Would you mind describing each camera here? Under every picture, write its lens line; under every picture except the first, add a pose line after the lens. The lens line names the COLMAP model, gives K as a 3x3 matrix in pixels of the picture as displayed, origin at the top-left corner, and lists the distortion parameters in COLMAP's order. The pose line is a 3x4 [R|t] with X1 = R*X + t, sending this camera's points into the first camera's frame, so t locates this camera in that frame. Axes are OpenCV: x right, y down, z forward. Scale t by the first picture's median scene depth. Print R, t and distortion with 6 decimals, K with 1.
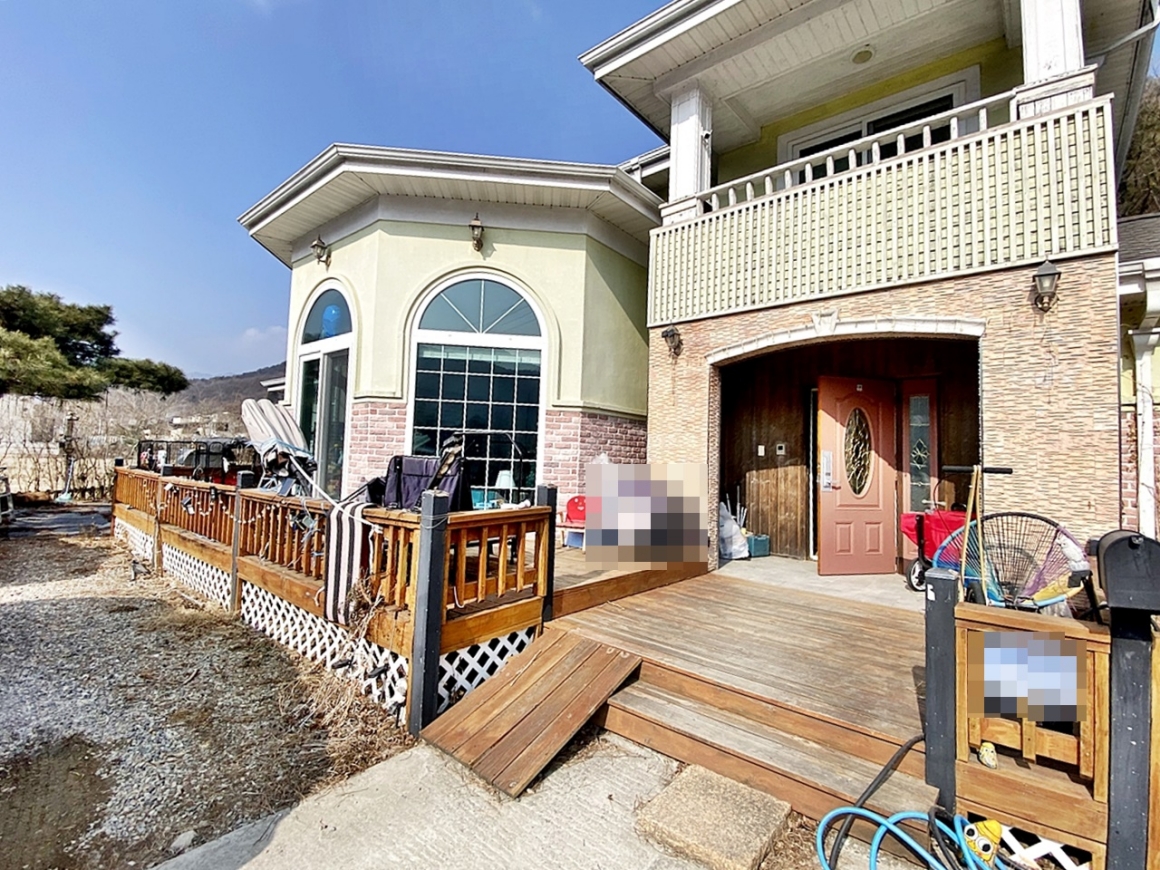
lens RADIAL K [[523.3, 0, 591.8], [0, 523.3, 429.7], [0, 0, 1]] dist [0.010616, -0.007996]
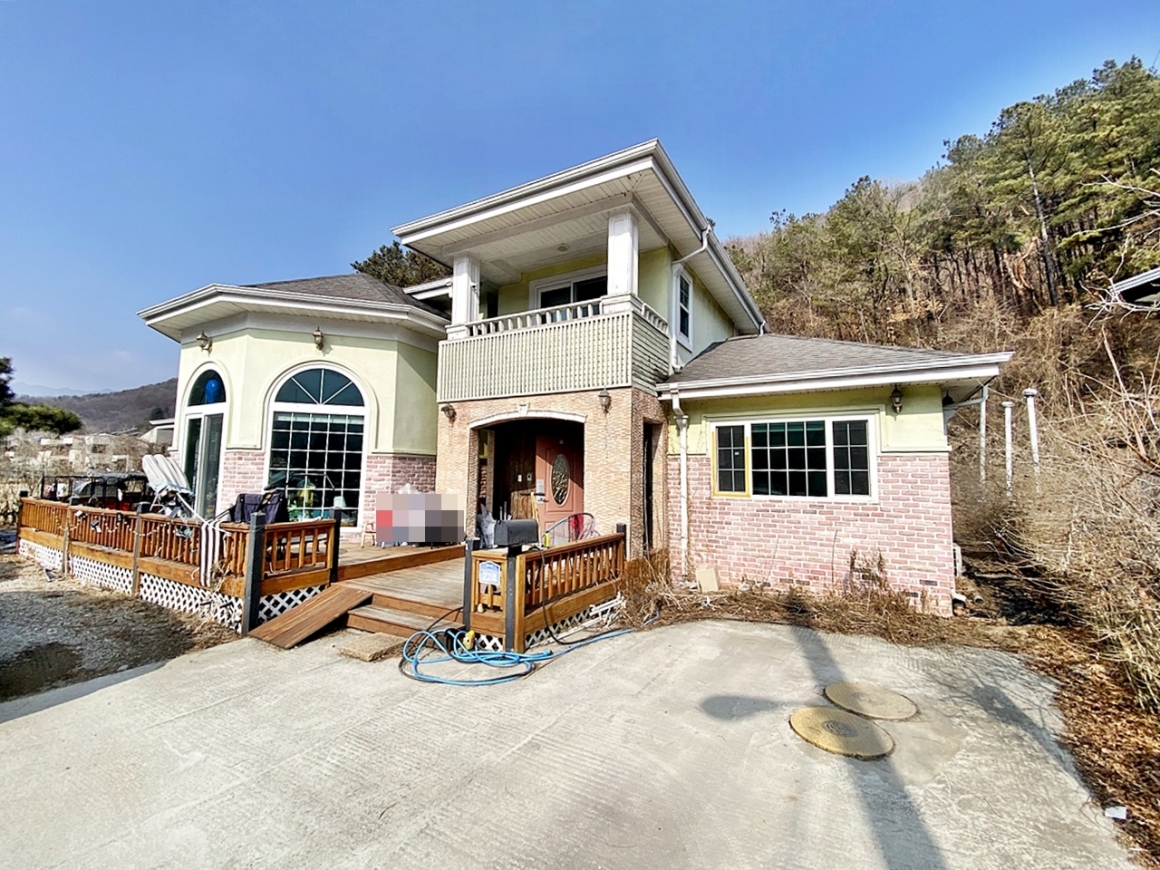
lens RADIAL K [[478.8, 0, 584.0], [0, 478.8, 431.9], [0, 0, 1]] dist [0.001071, -0.008677]
pose [[0.982920, -0.000360, 0.184033, 0.289485], [0.006156, 0.999503, -0.030921, -0.062573], [-0.183931, 0.031526, 0.982434, -0.506642]]
